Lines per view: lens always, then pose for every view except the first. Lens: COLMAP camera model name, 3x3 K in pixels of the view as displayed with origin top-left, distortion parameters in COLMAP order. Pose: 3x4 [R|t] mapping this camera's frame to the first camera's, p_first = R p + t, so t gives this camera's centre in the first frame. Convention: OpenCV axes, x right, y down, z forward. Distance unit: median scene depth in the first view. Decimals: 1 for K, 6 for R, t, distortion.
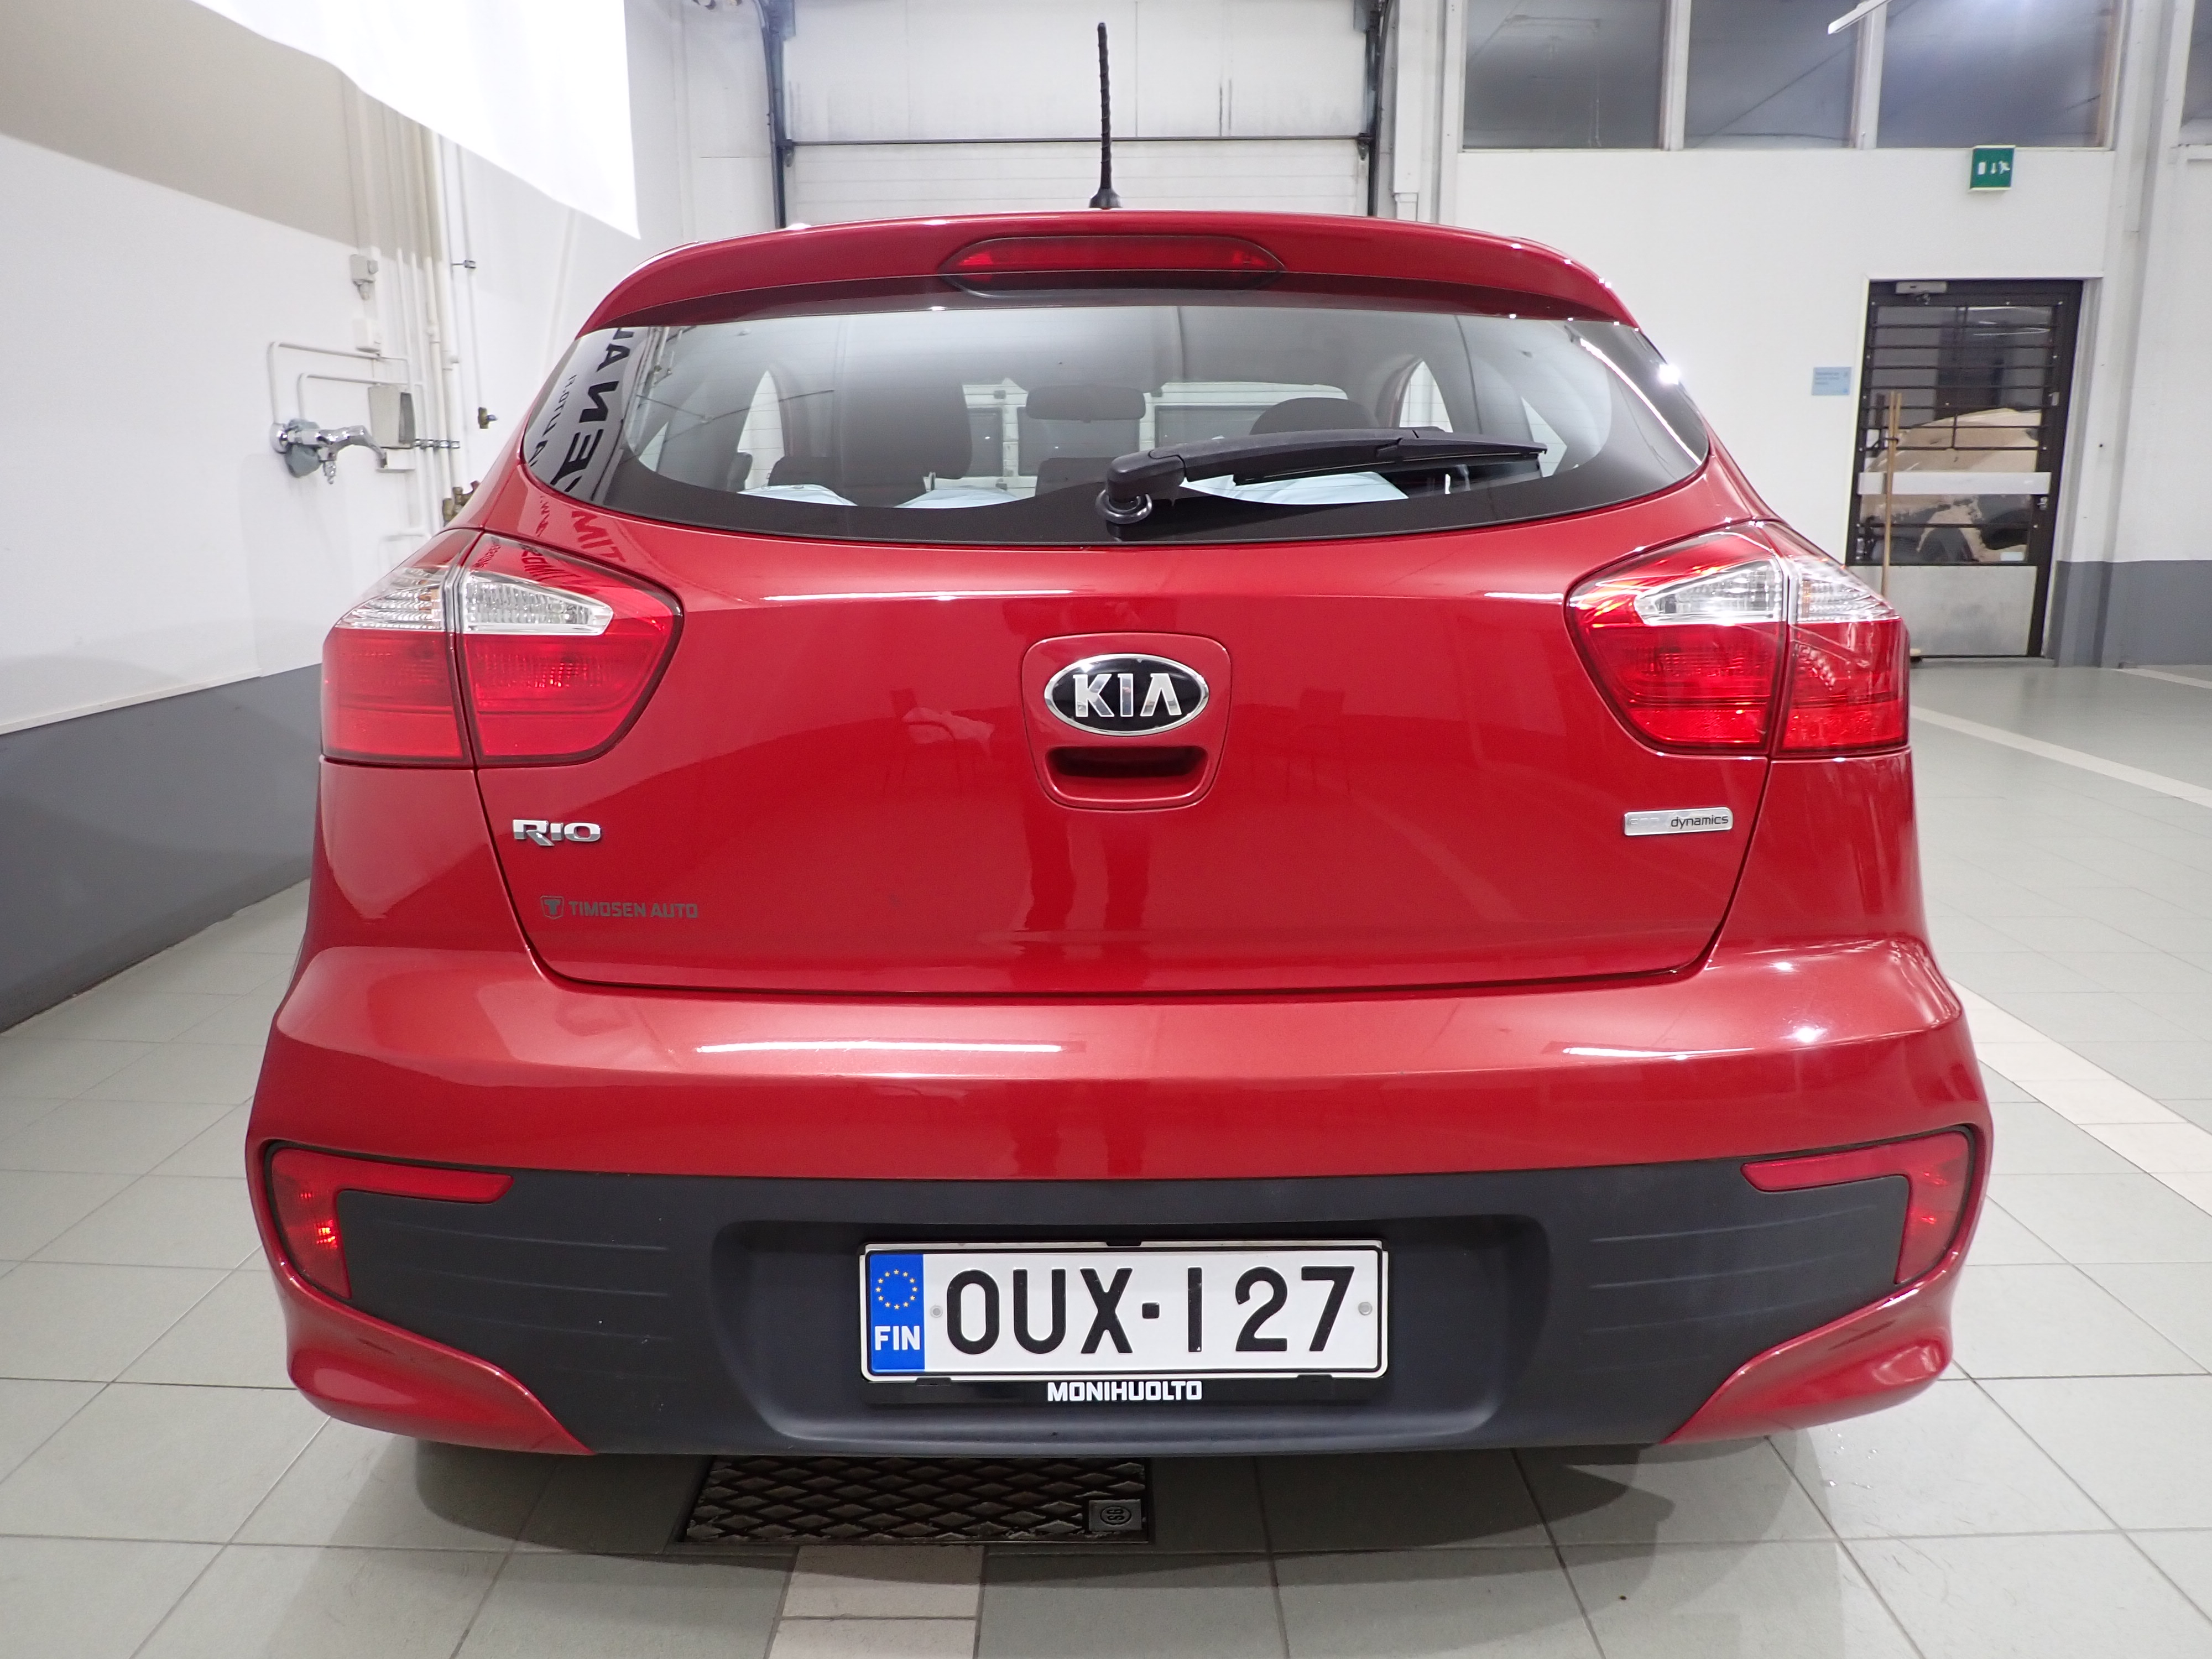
lens RADIAL K [[1620.8, 0, 1092.4], [0, 1620.8, 838.8], [0, 0, 1]] dist [-0.004824, -0.013338]
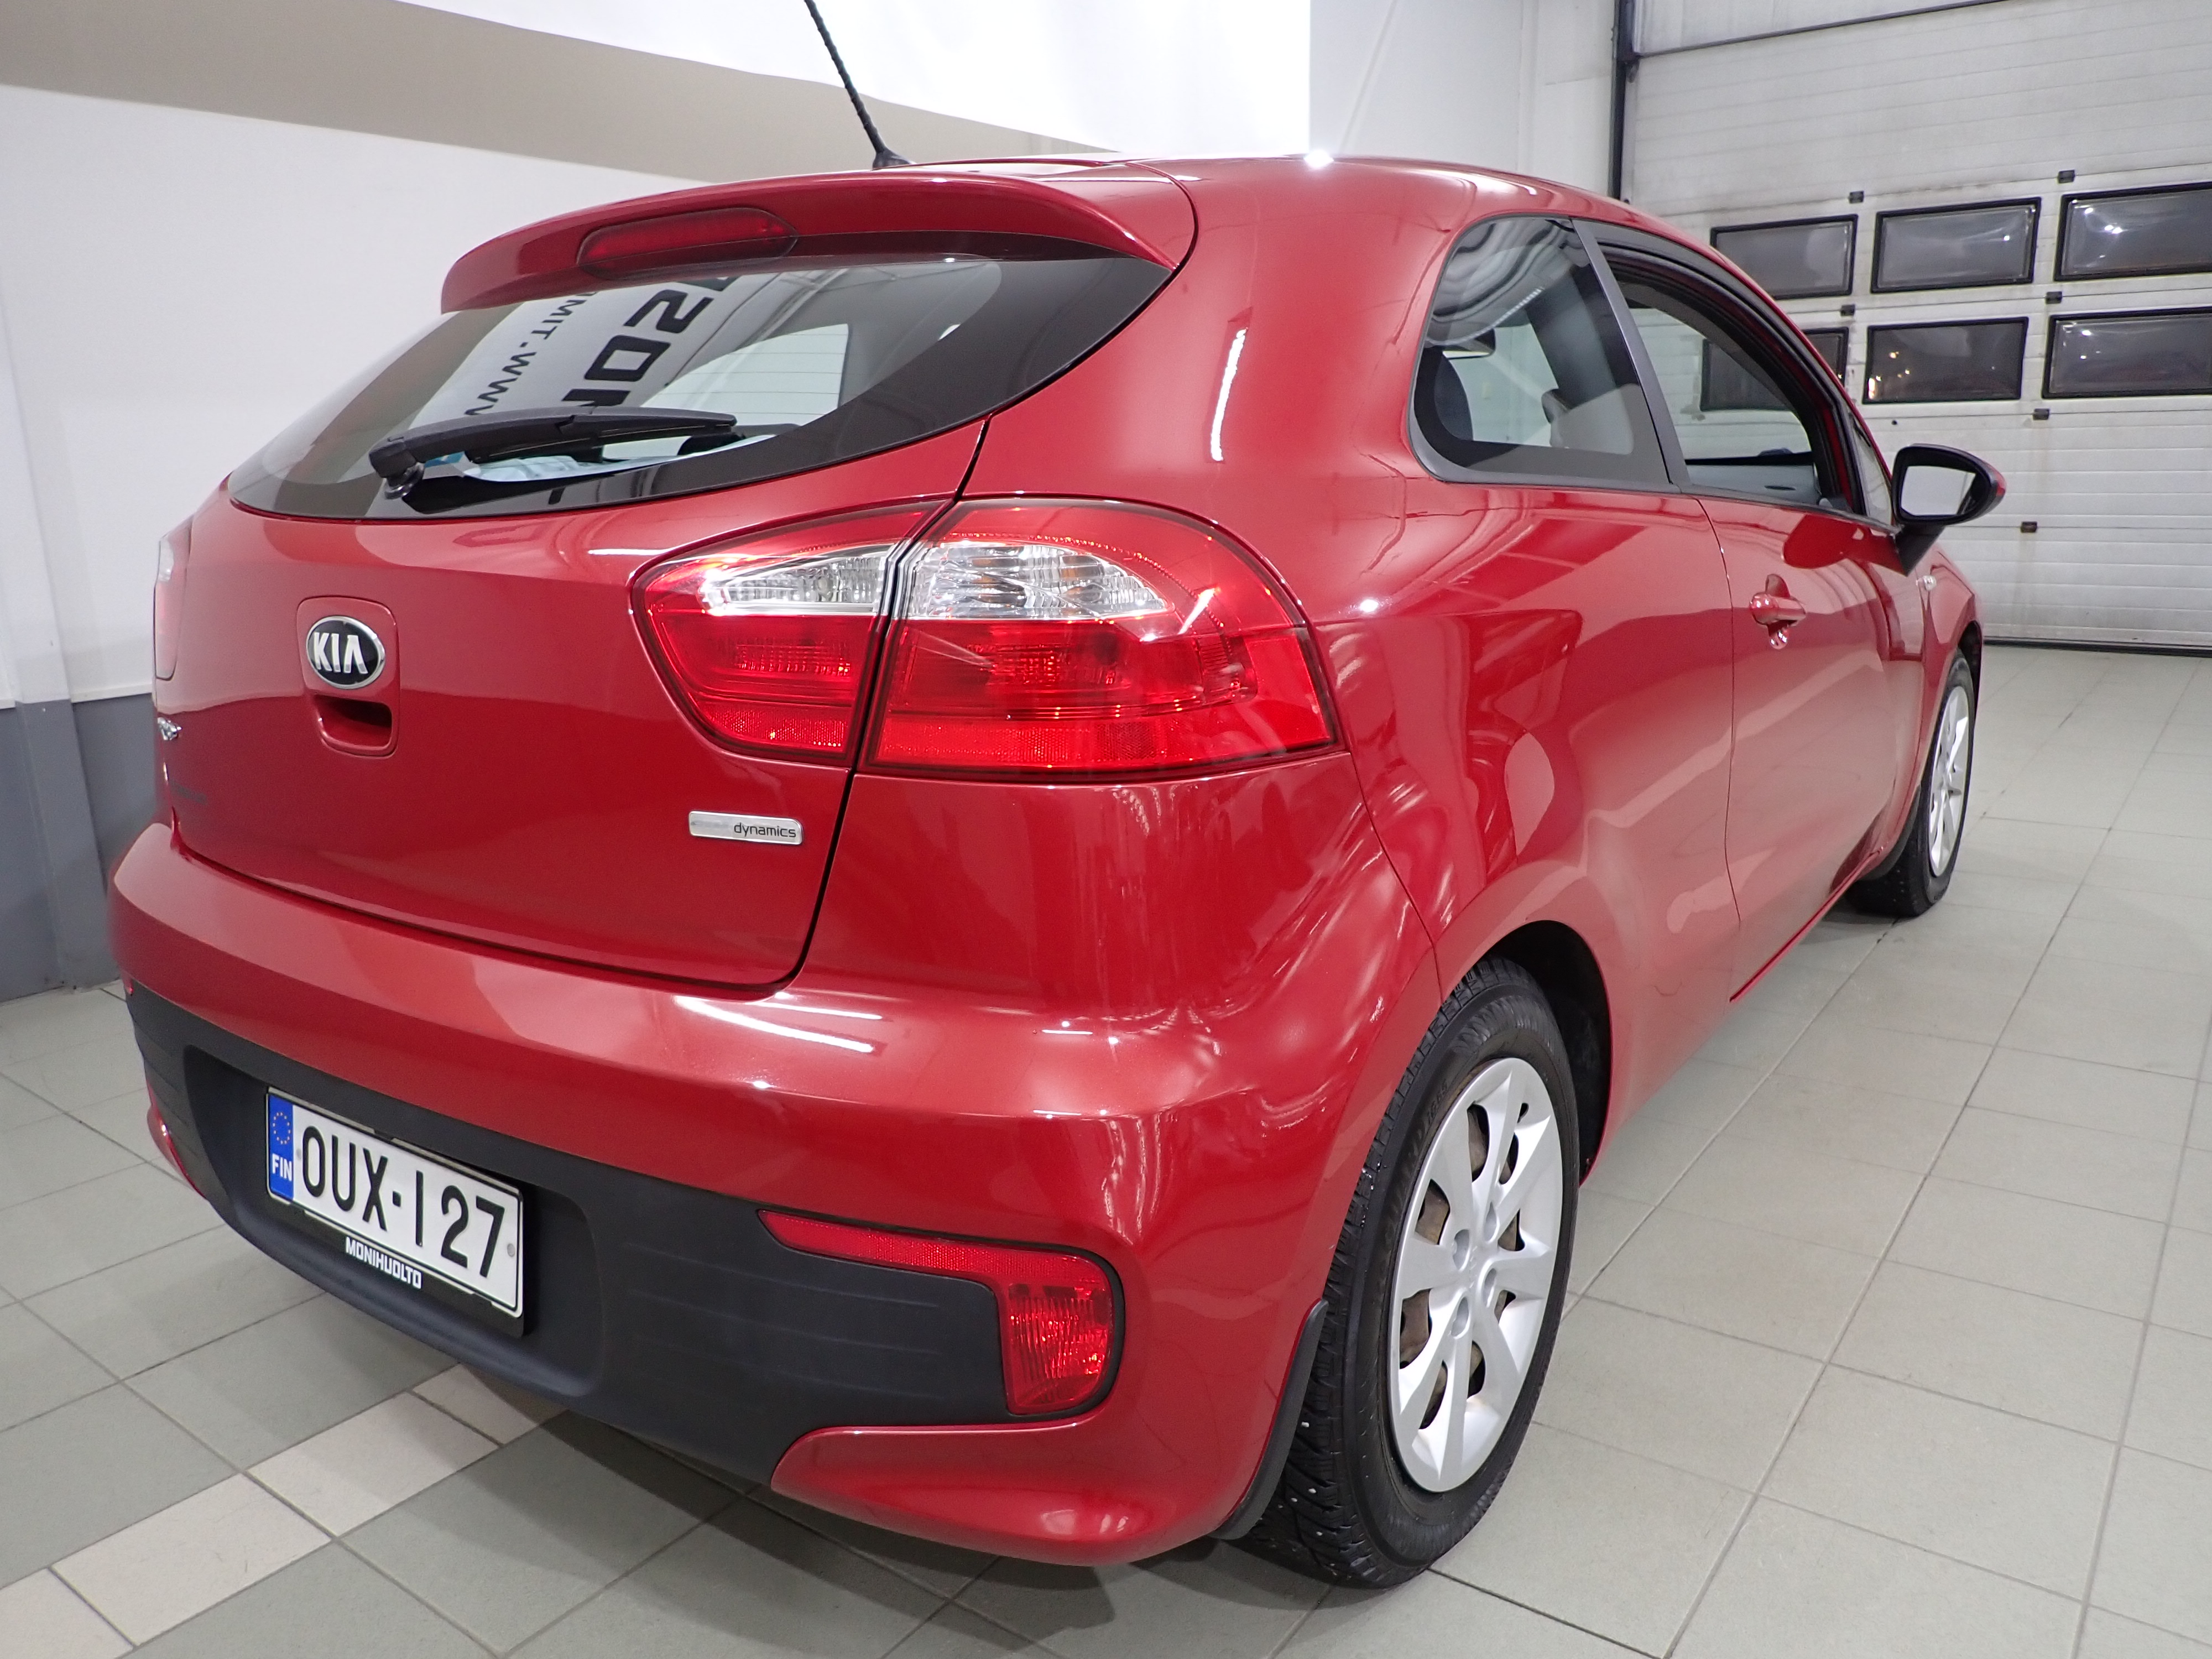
lens RADIAL K [[1620.8, 0, 1092.4], [0, 1620.8, 838.8], [0, 0, 1]] dist [-0.004824, -0.013338]
pose [[0.802608, 0.128625, -0.582474, 1.051727], [-0.106295, 0.991686, 0.072522, -0.091872], [0.586959, 0.003707, 0.809608, 0.369245]]
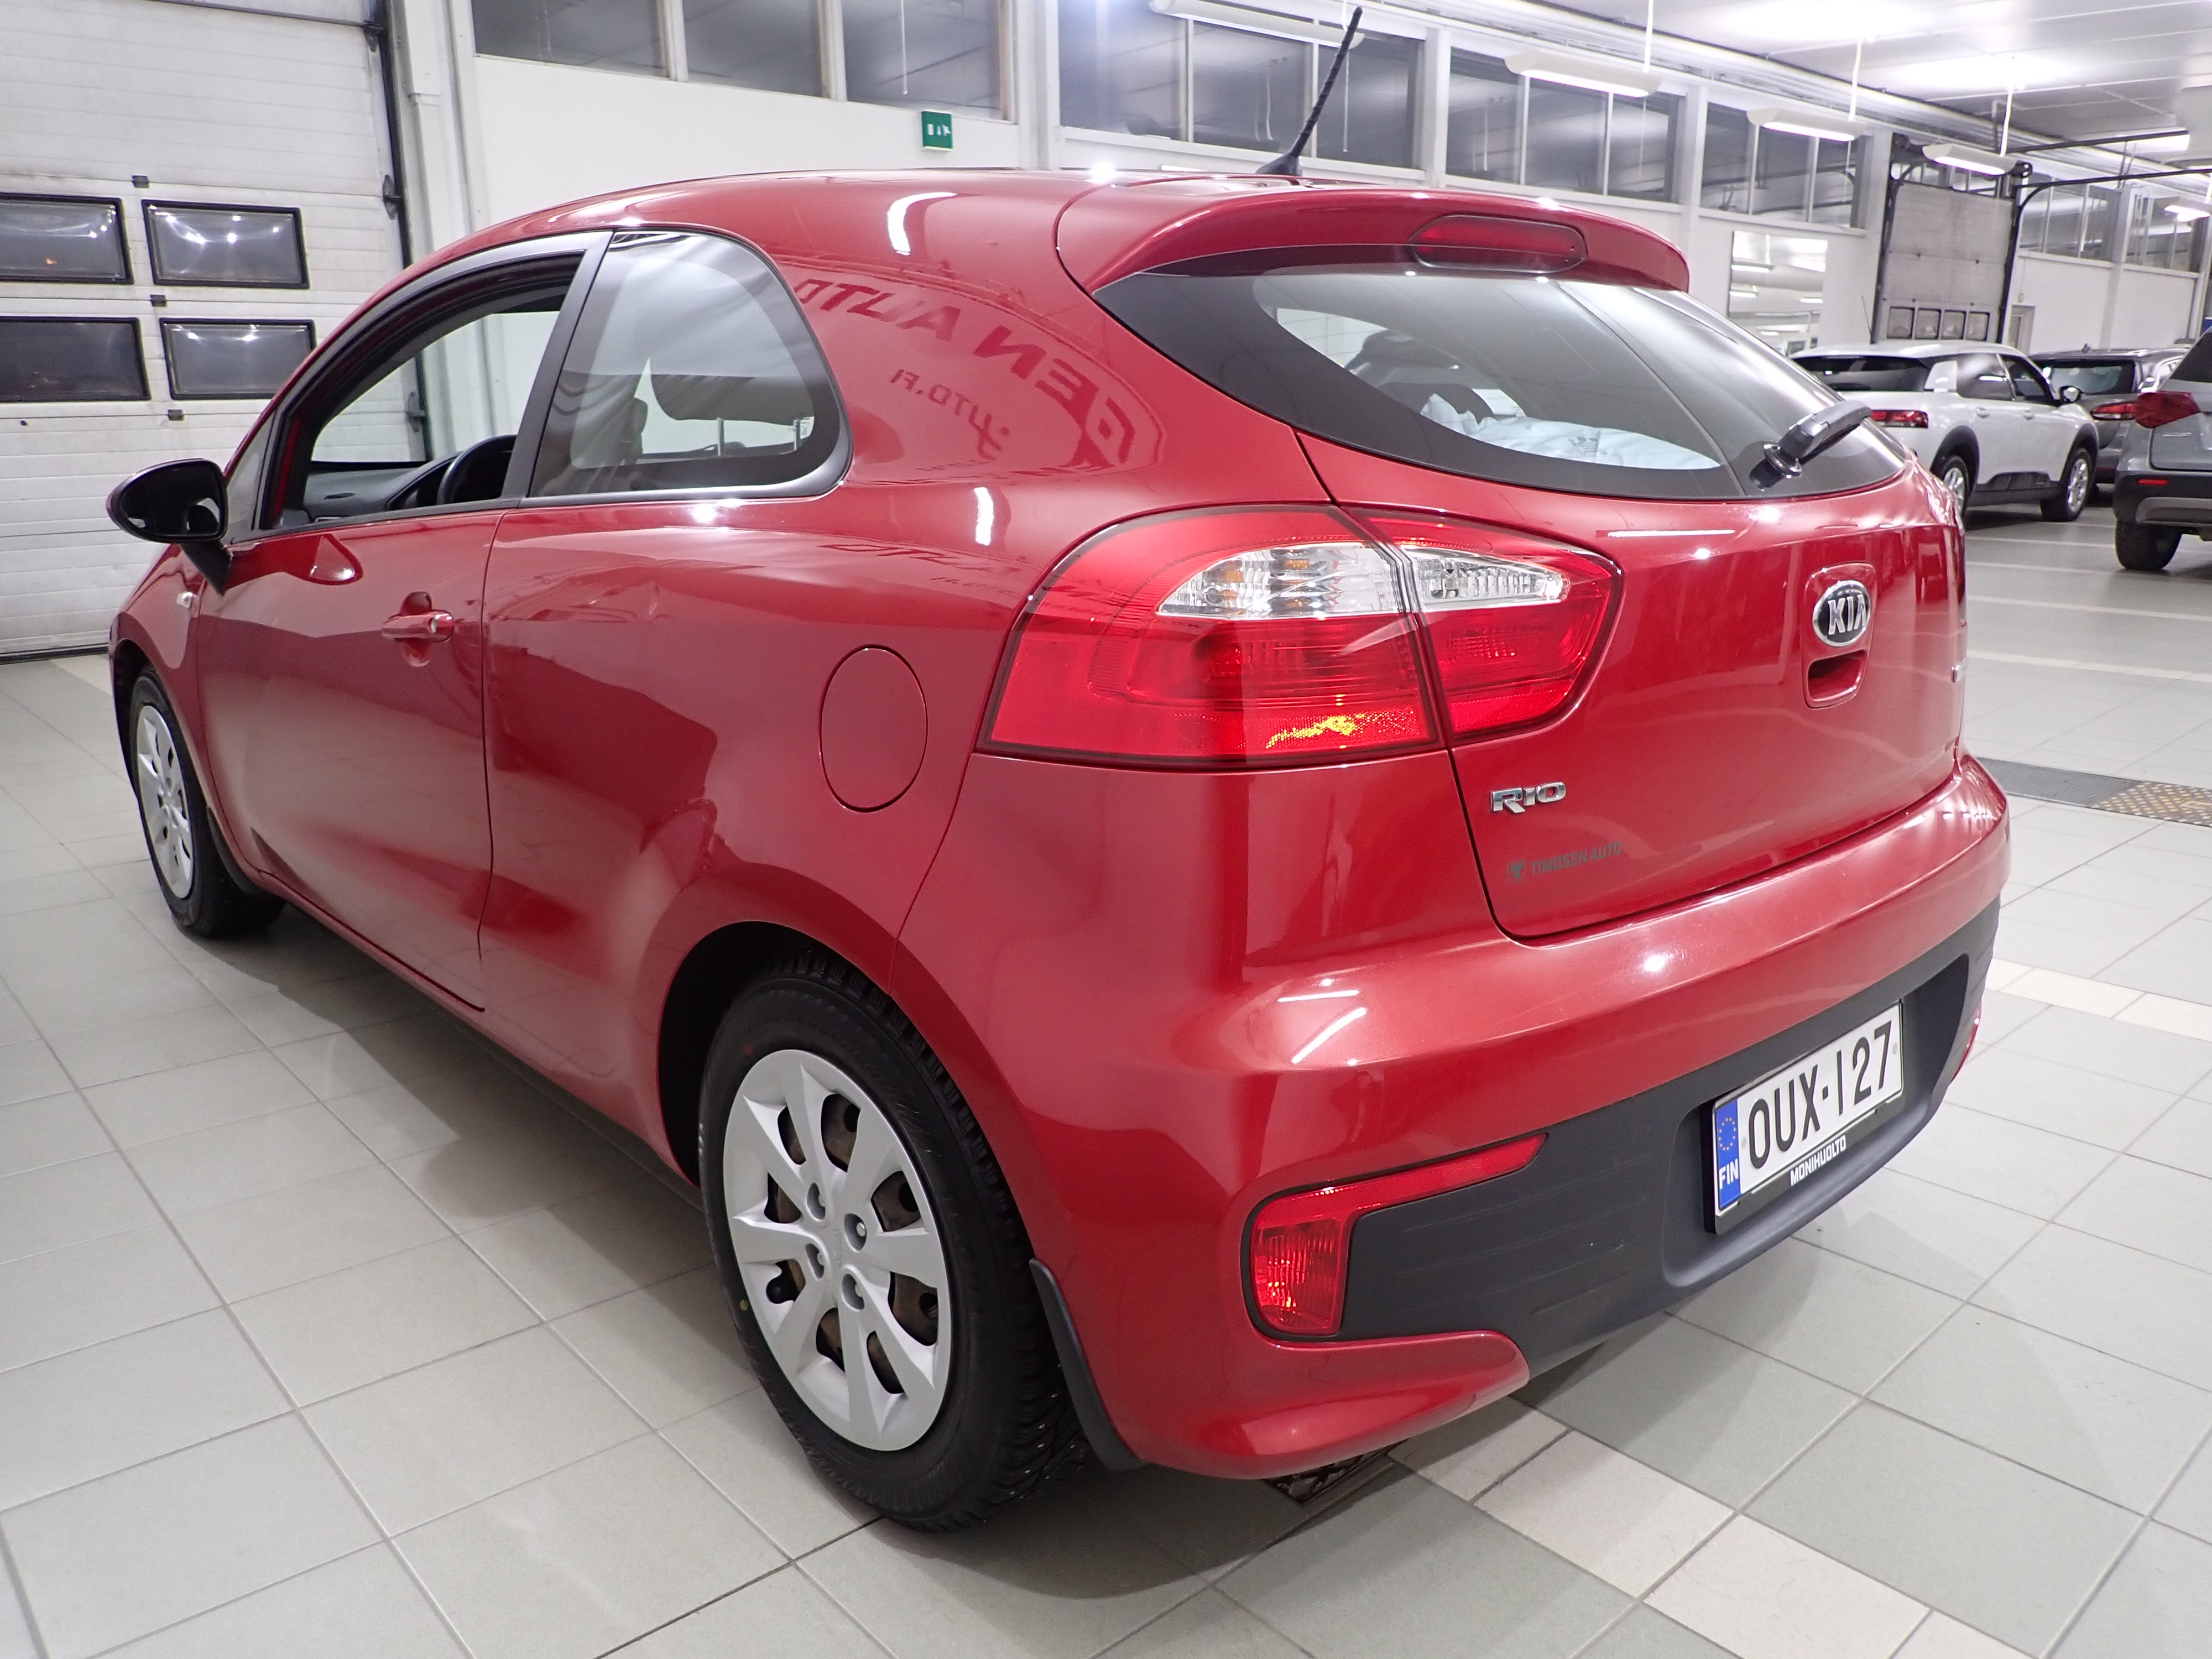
lens RADIAL K [[1620.8, 0, 1092.4], [0, 1620.8, 838.8], [0, 0, 1]] dist [-0.004824, -0.013338]
pose [[0.749233, -0.173192, 0.639261, -1.185441], [0.143299, 0.984732, 0.098838, -0.117413], [-0.646619, 0.017552, 0.762611, 0.393192]]
